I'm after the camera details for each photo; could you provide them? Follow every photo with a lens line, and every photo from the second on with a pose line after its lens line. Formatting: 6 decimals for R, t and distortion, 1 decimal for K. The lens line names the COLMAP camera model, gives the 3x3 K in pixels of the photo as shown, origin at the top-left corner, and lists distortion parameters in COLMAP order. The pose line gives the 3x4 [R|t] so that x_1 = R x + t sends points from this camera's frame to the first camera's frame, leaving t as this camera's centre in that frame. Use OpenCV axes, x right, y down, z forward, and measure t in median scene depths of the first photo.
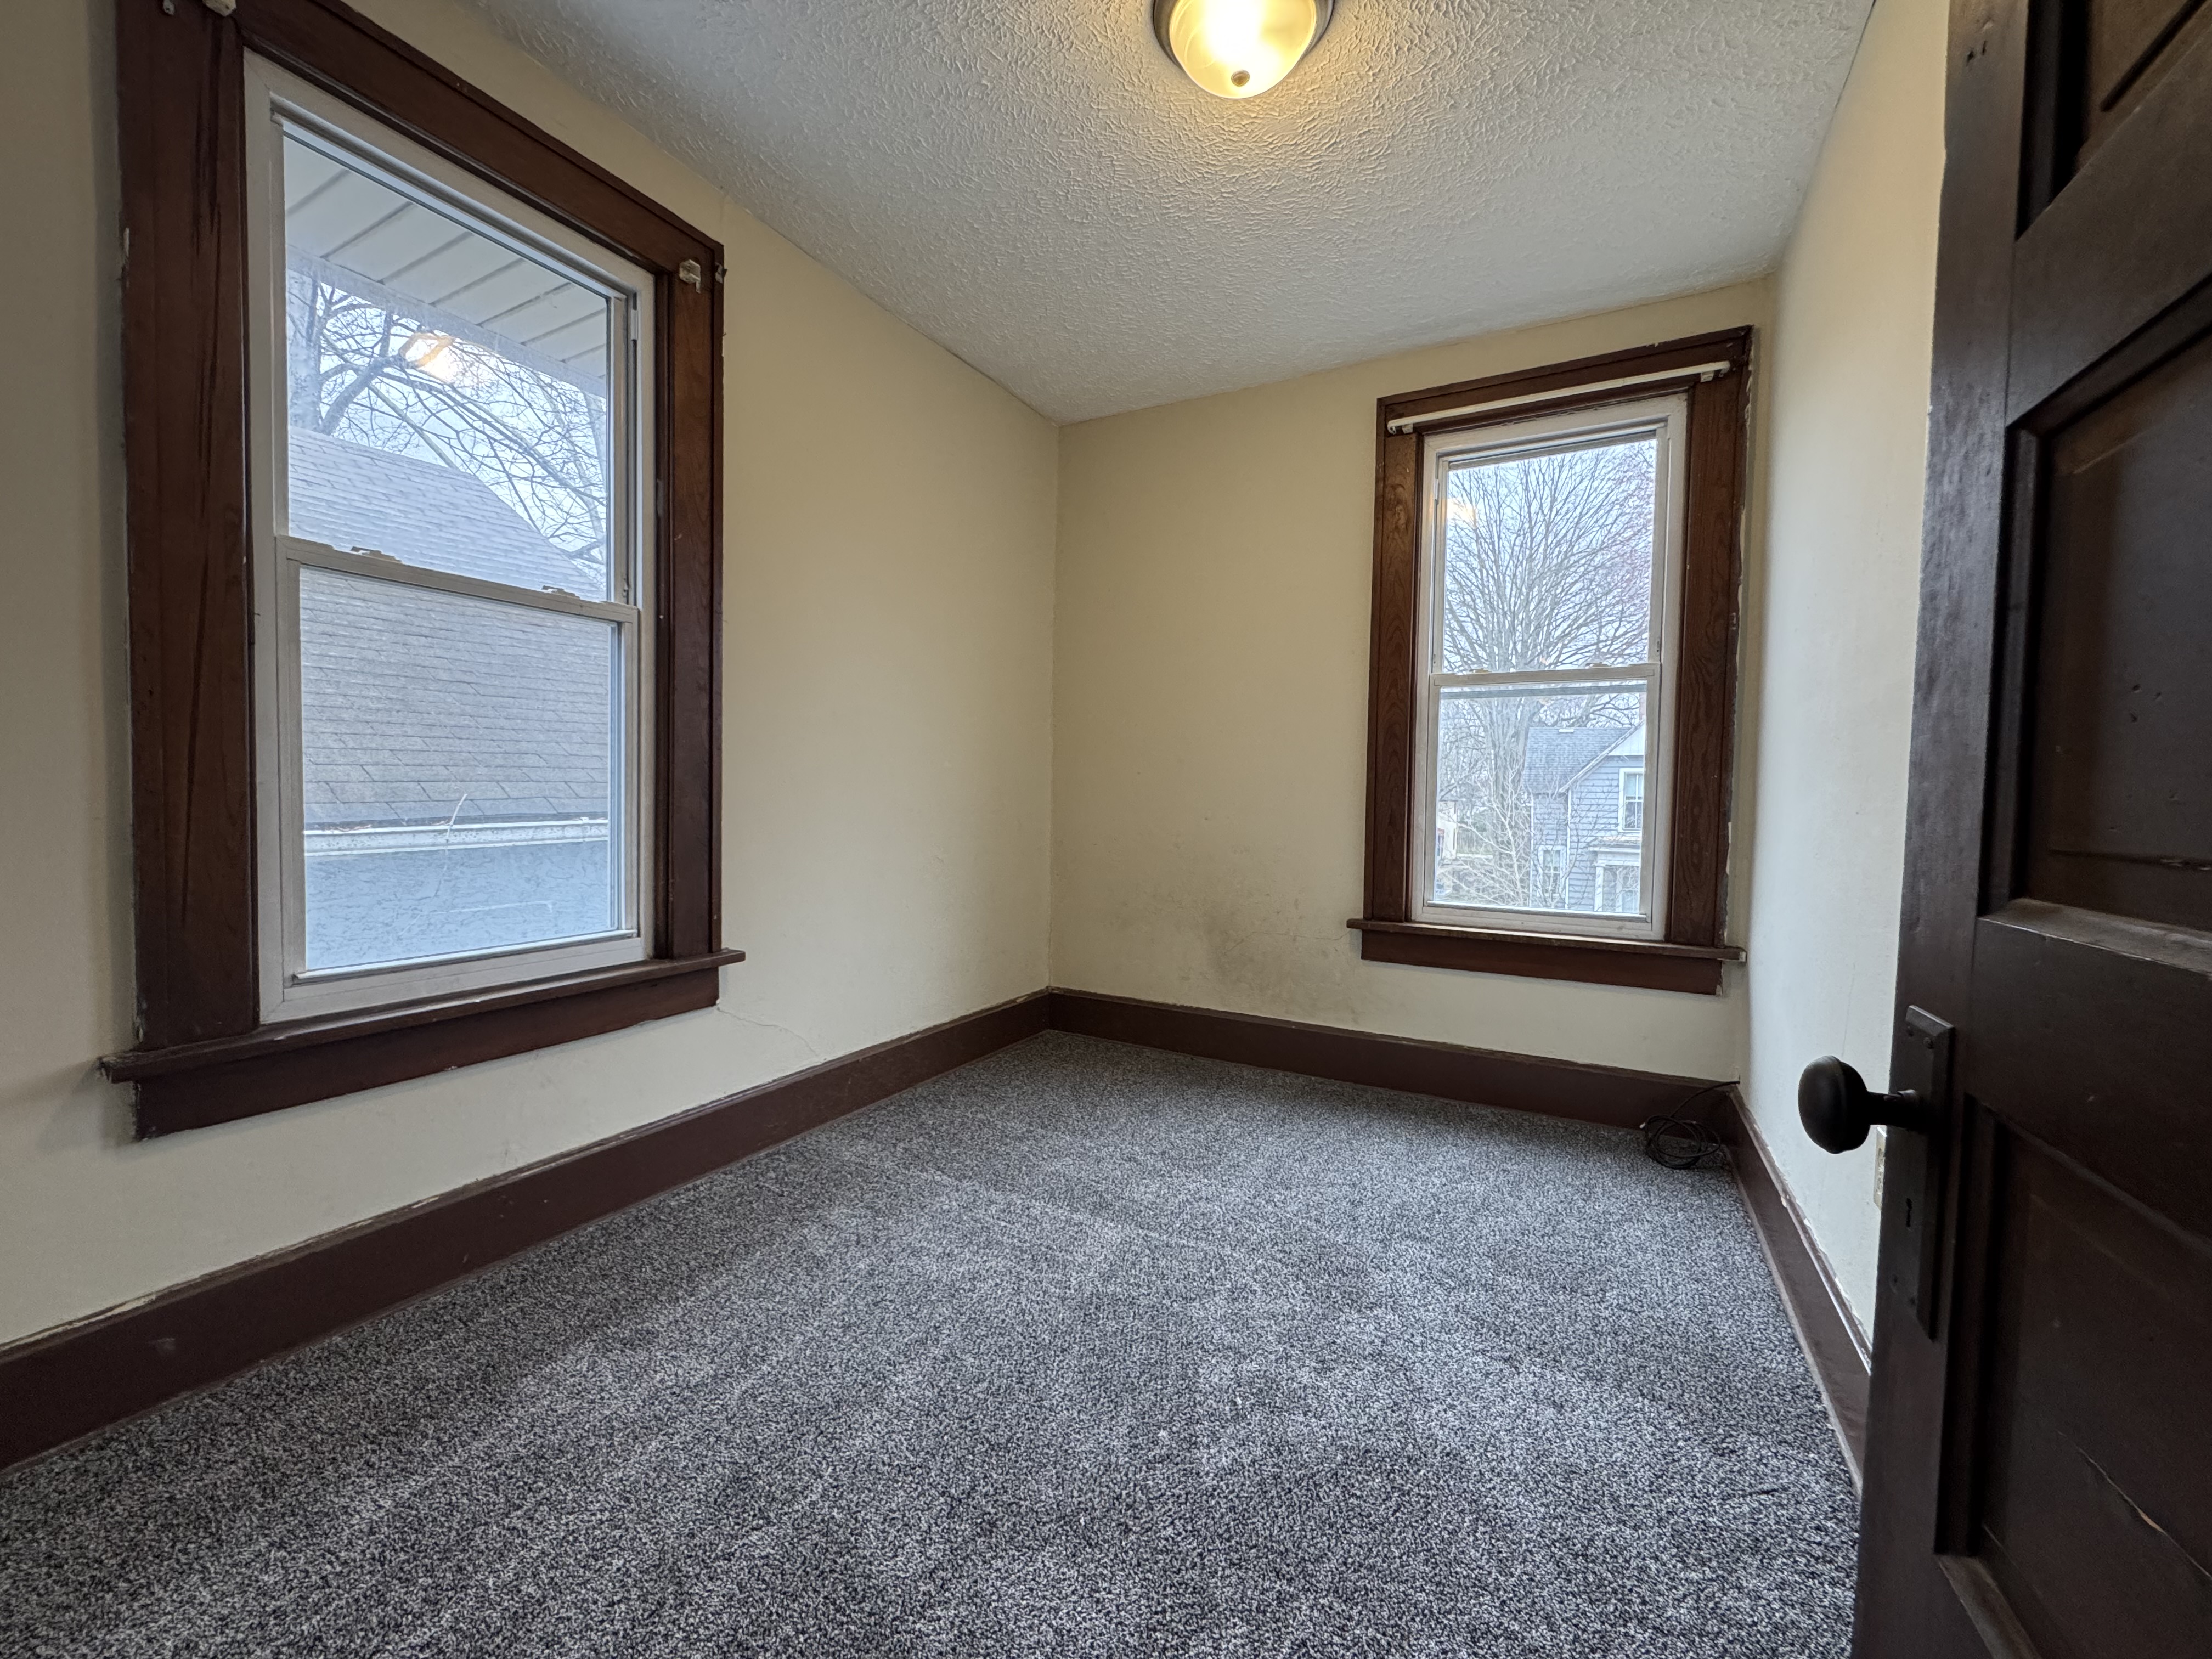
lens RADIAL K [[880.9, 0, 1093.3], [0, 880.9, 834.1], [0, 0, 1]] dist [-0.001286, -0.000508]
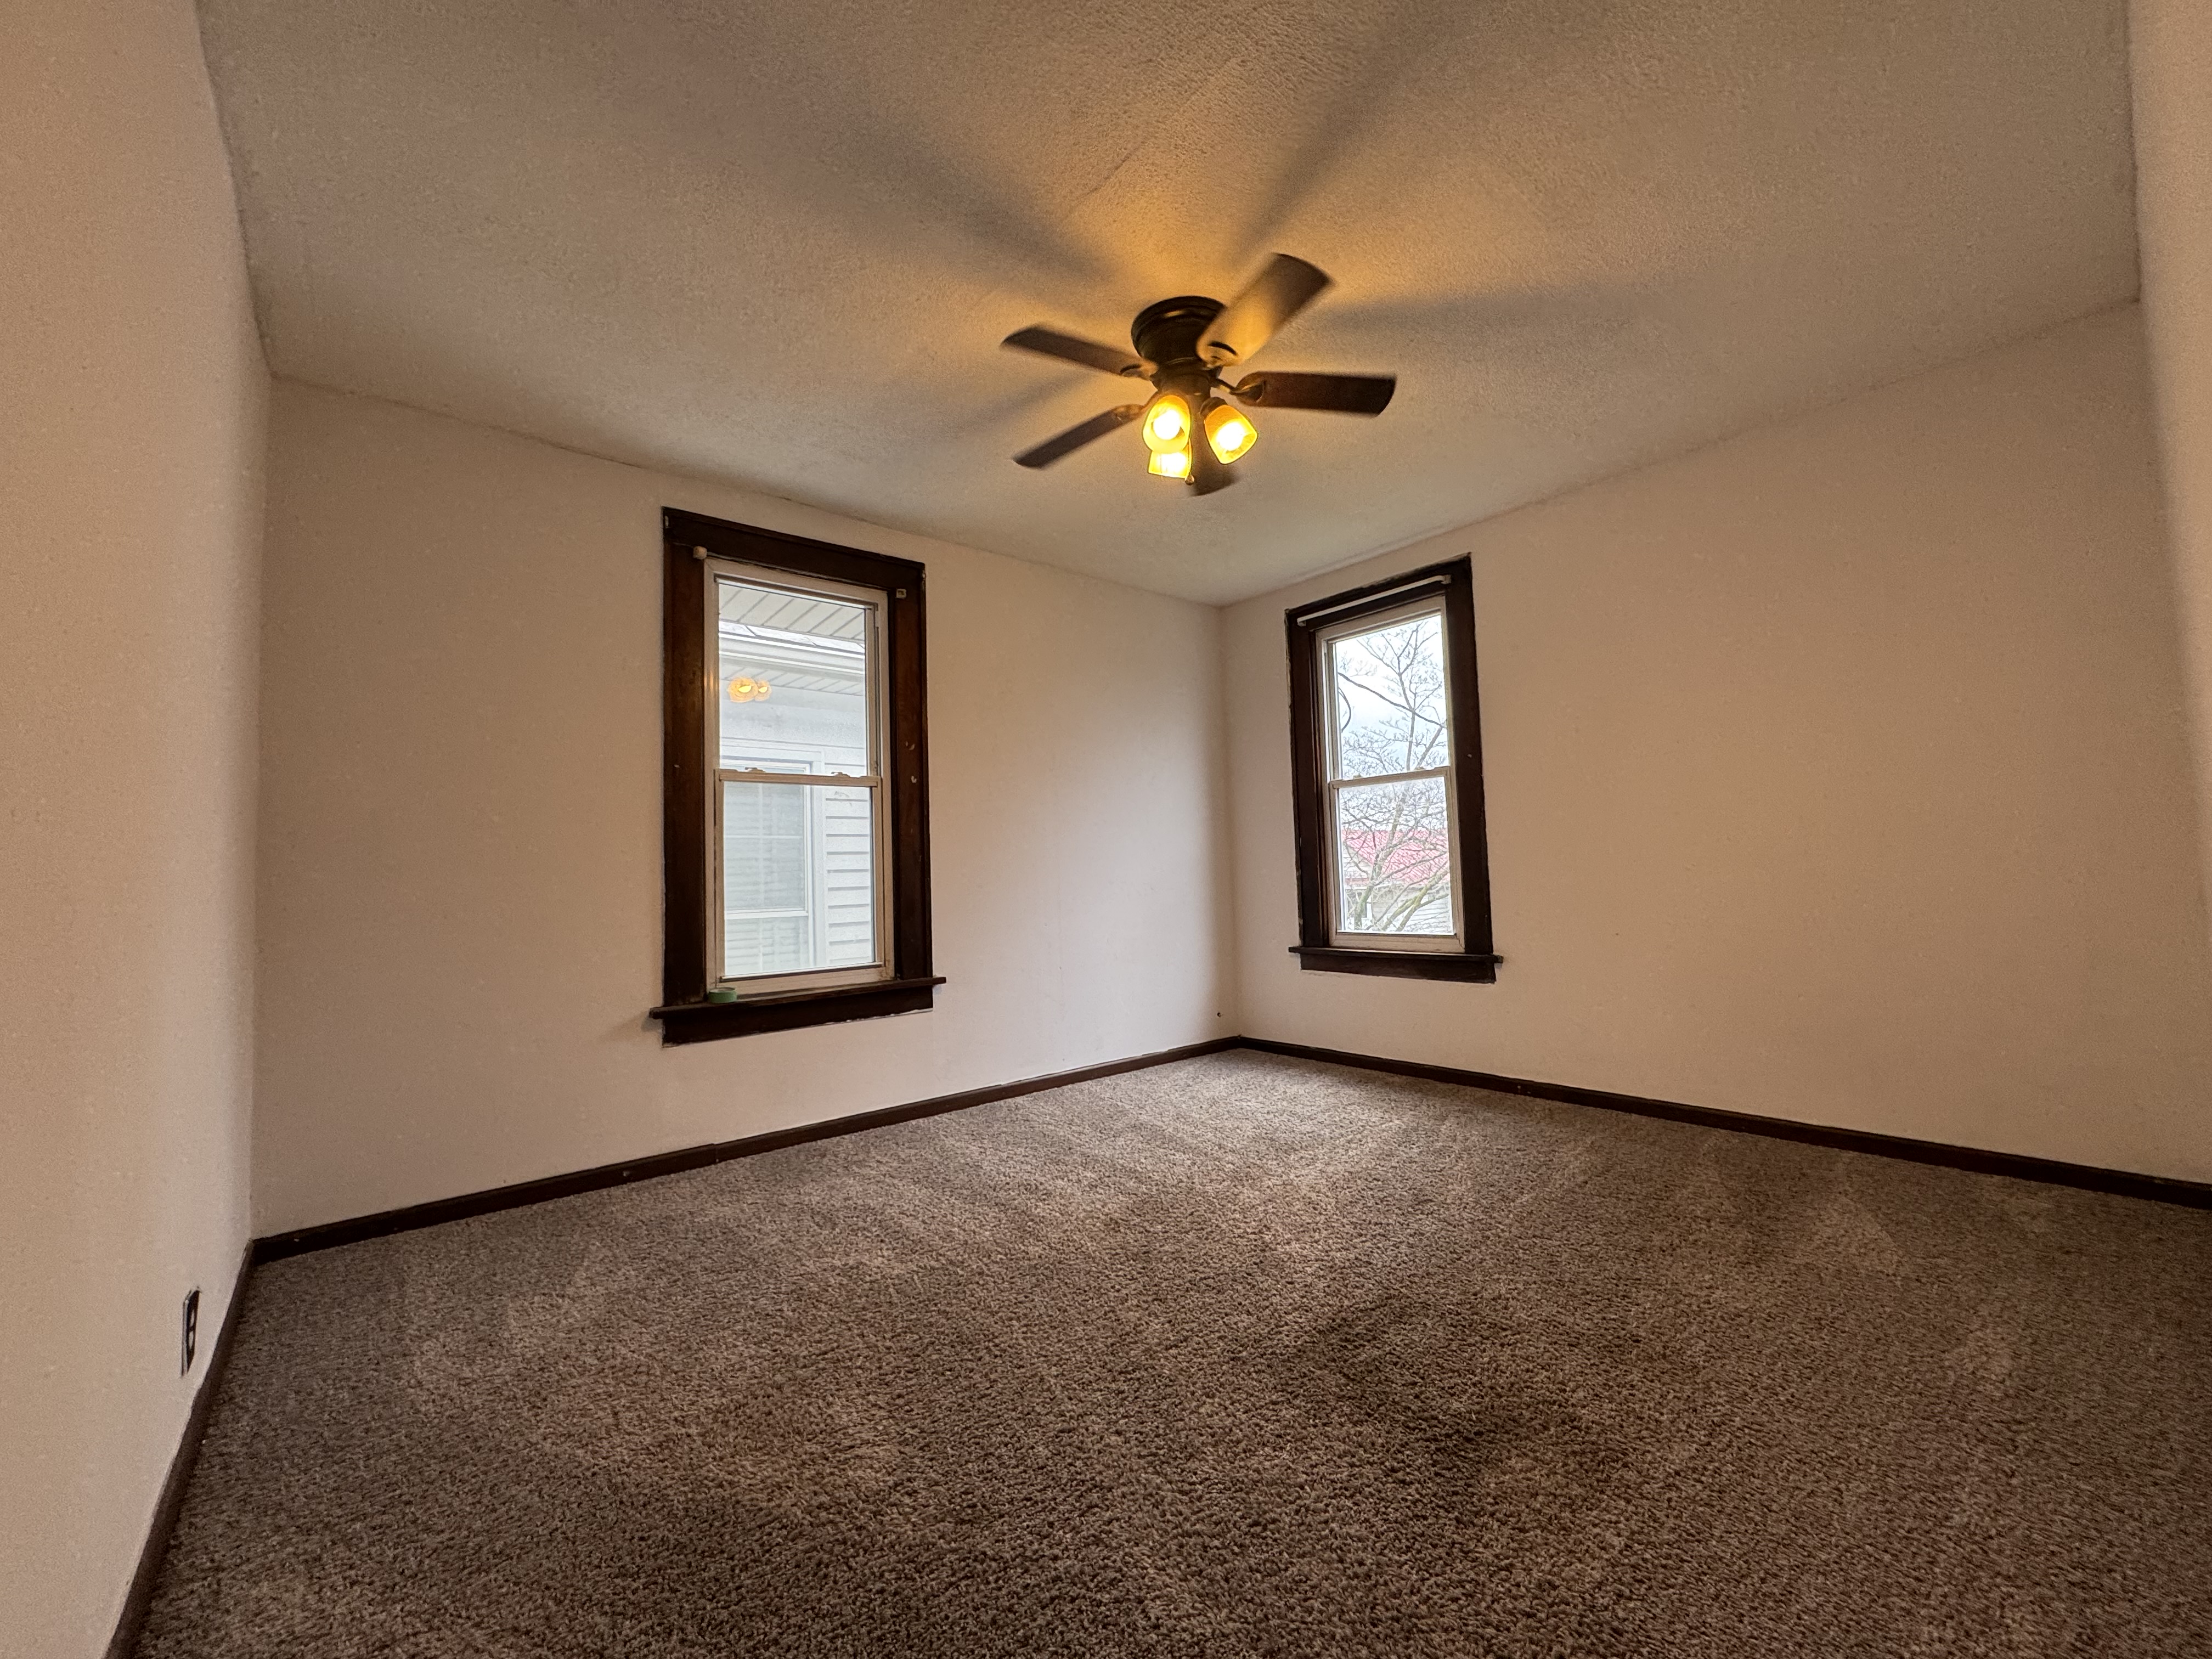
lens RADIAL K [[880.9, 0, 1111.4], [0, 880.9, 830.0], [0, 0, 1]] dist [-0.001286, -0.000508]
pose [[0.947454, -0.065191, -0.313179, 0.489460], [0.038502, 0.995137, -0.090668, 0.025650], [0.317567, 0.073846, 0.945356, -0.538081]]
